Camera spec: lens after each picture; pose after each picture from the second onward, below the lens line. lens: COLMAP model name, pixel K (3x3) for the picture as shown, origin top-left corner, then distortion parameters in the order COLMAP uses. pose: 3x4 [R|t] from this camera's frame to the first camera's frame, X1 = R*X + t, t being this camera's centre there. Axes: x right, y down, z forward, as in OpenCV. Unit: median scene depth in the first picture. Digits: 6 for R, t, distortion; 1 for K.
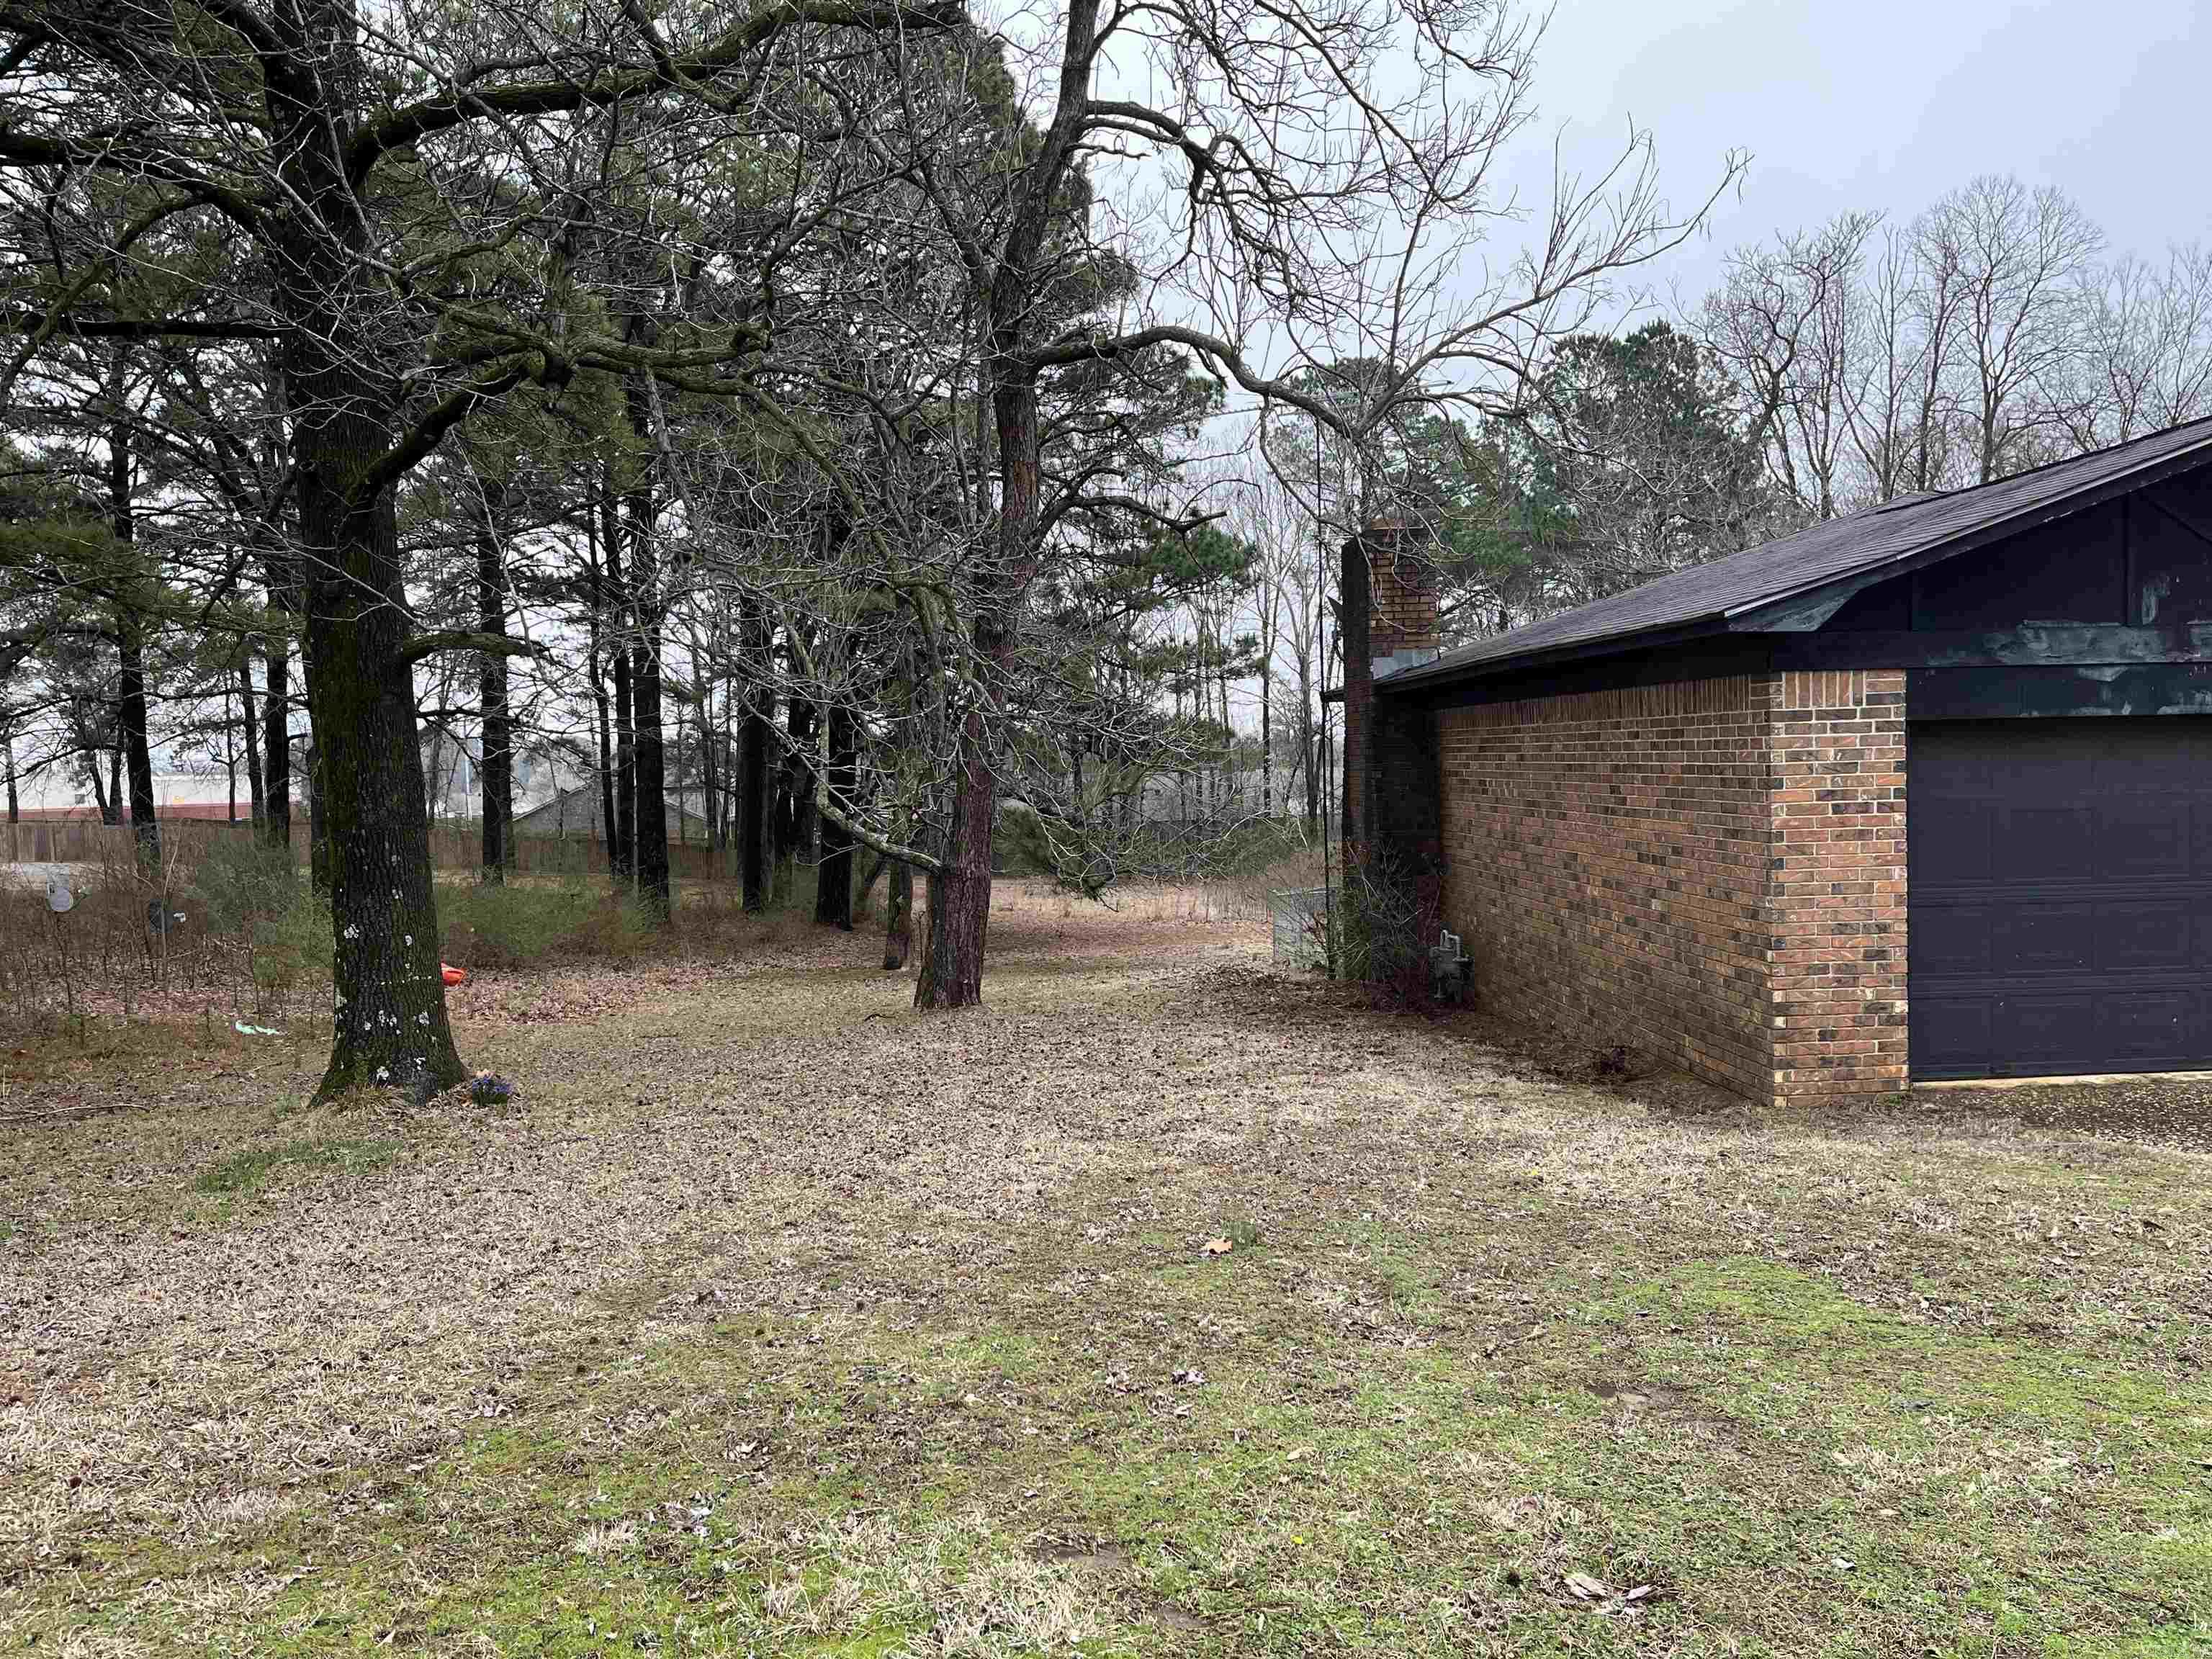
lens RADIAL K [[1664.5, 0, 1094.9], [0, 1664.5, 824.9], [0, 0, 1]] dist [0.046730, -0.075684]
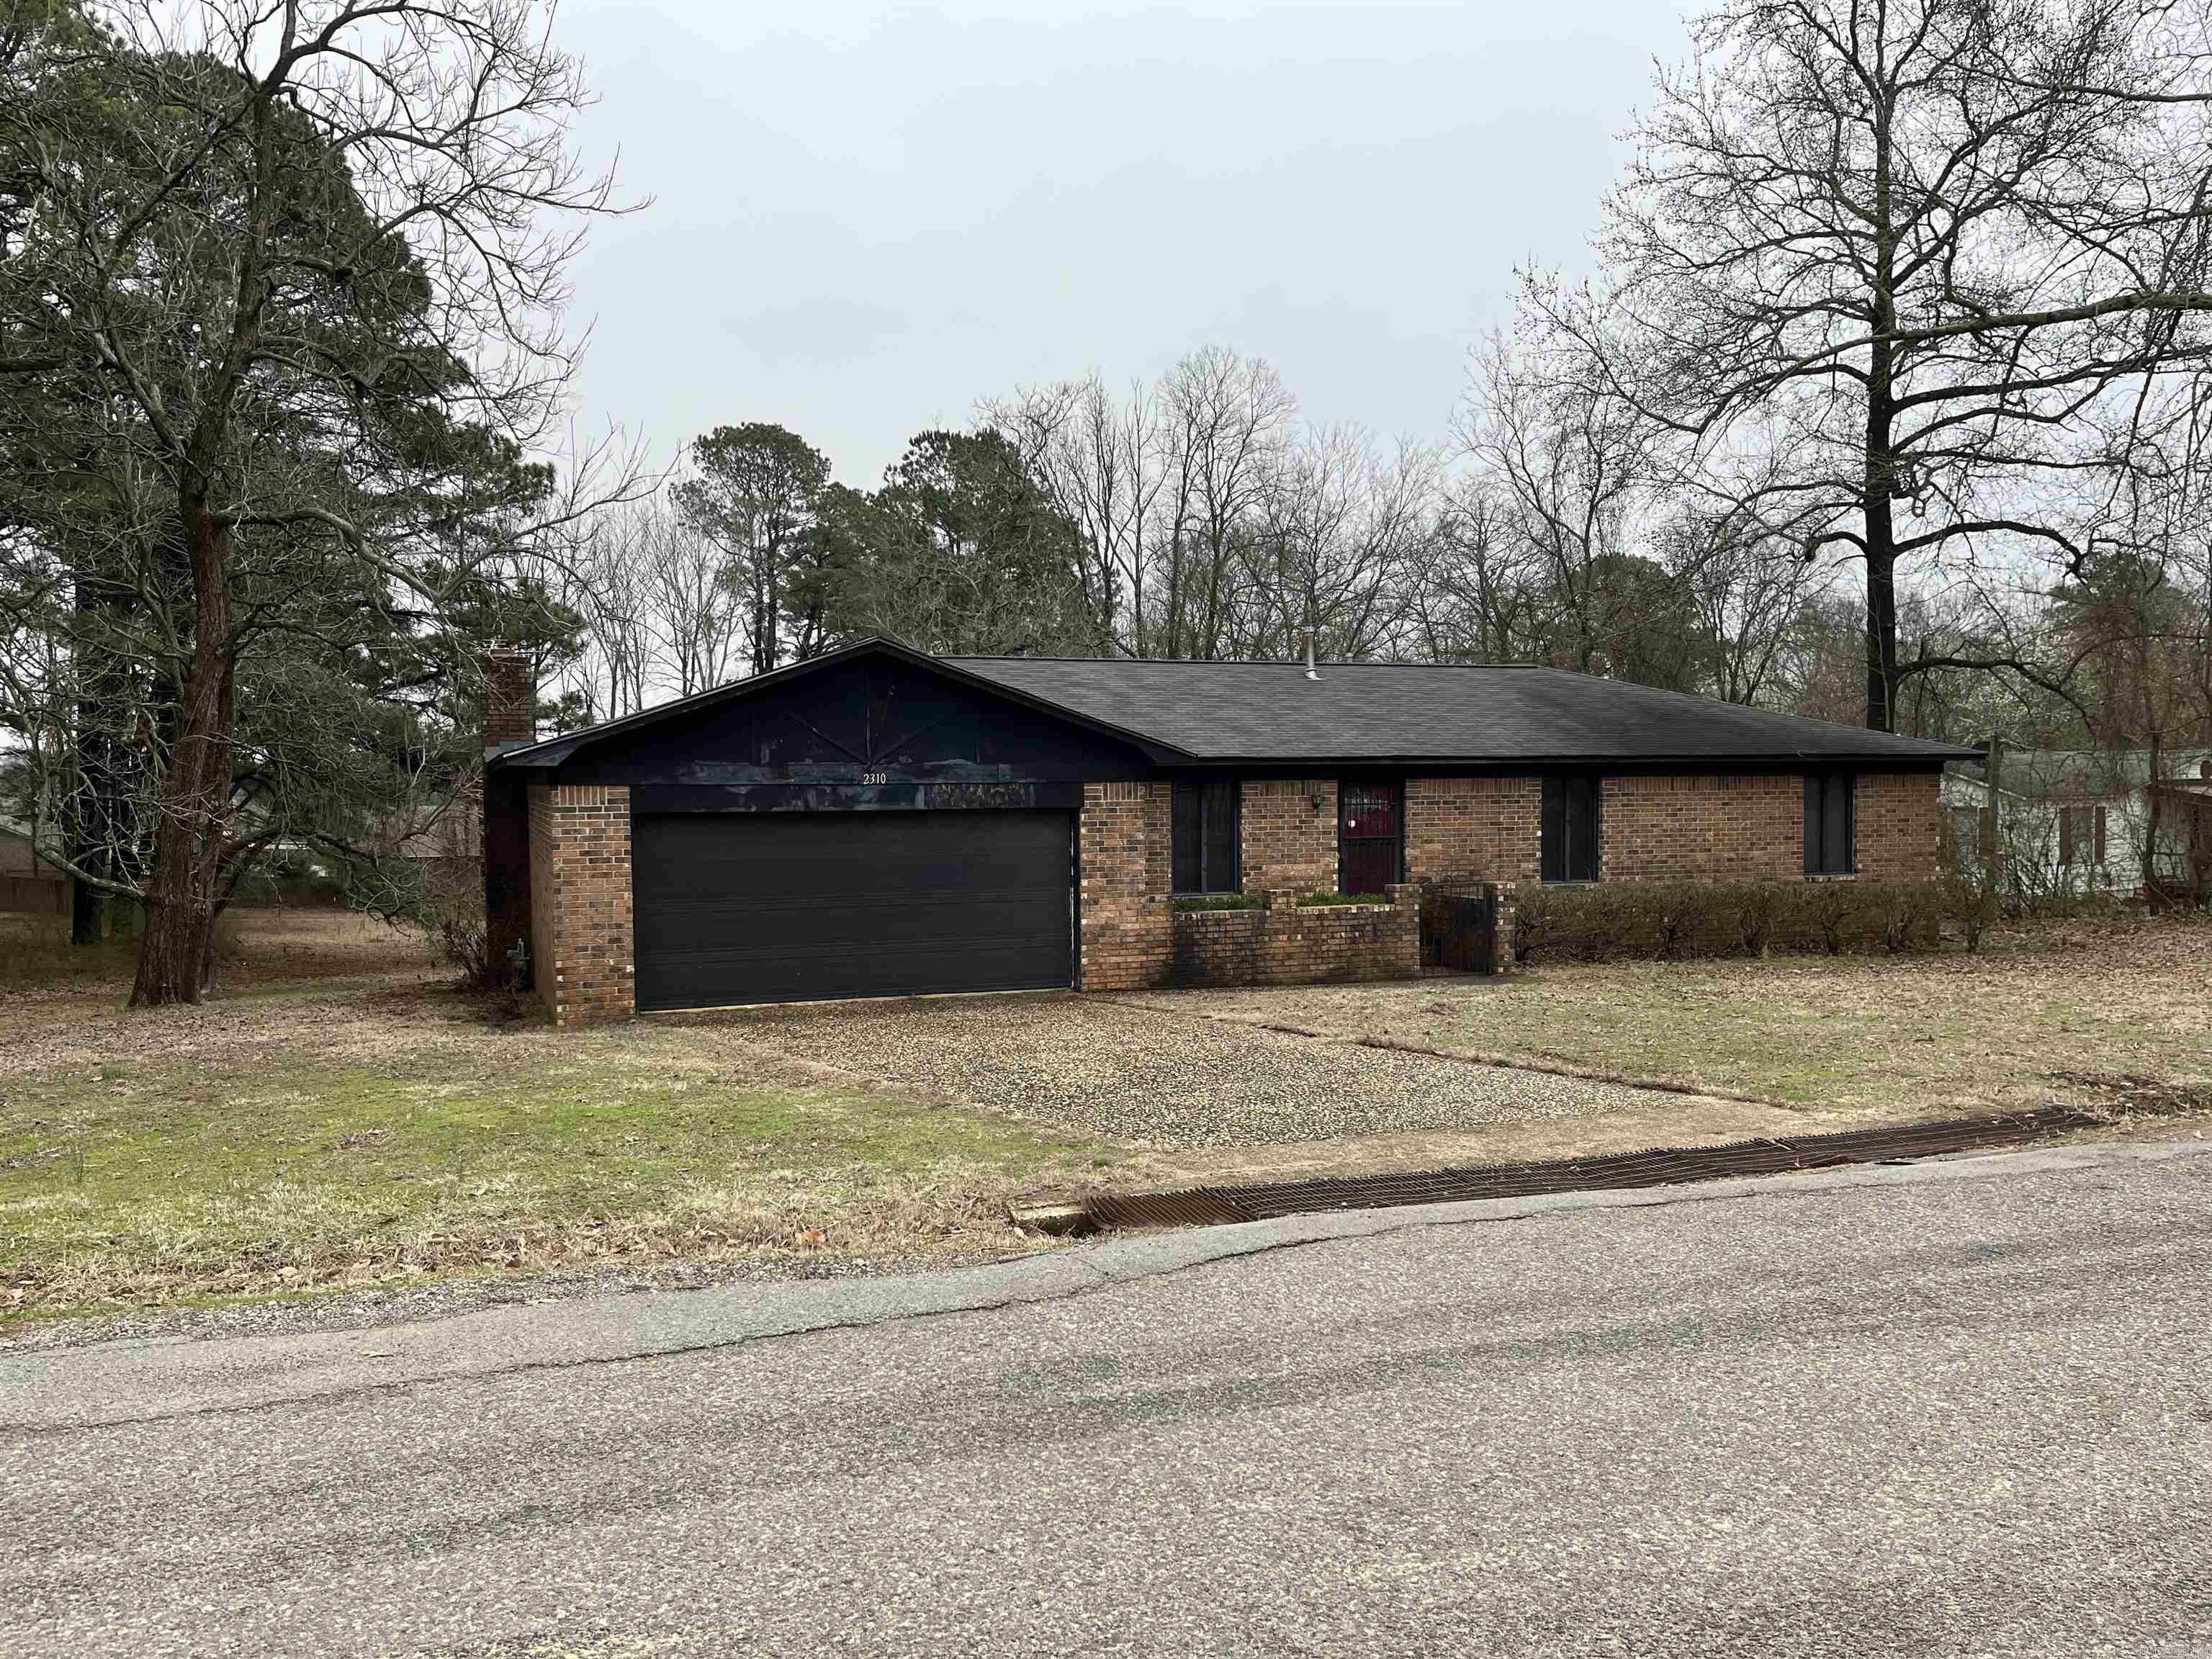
lens RADIAL K [[1664.5, 0, 1094.9], [0, 1664.5, 824.9], [0, 0, 1]] dist [0.046730, -0.075684]
pose [[0.952139, 0.010890, 0.305473, 0.406365], [-0.004822, 0.999776, -0.020610, -0.013629], [-0.305629, 0.018151, 0.951978, -0.901080]]
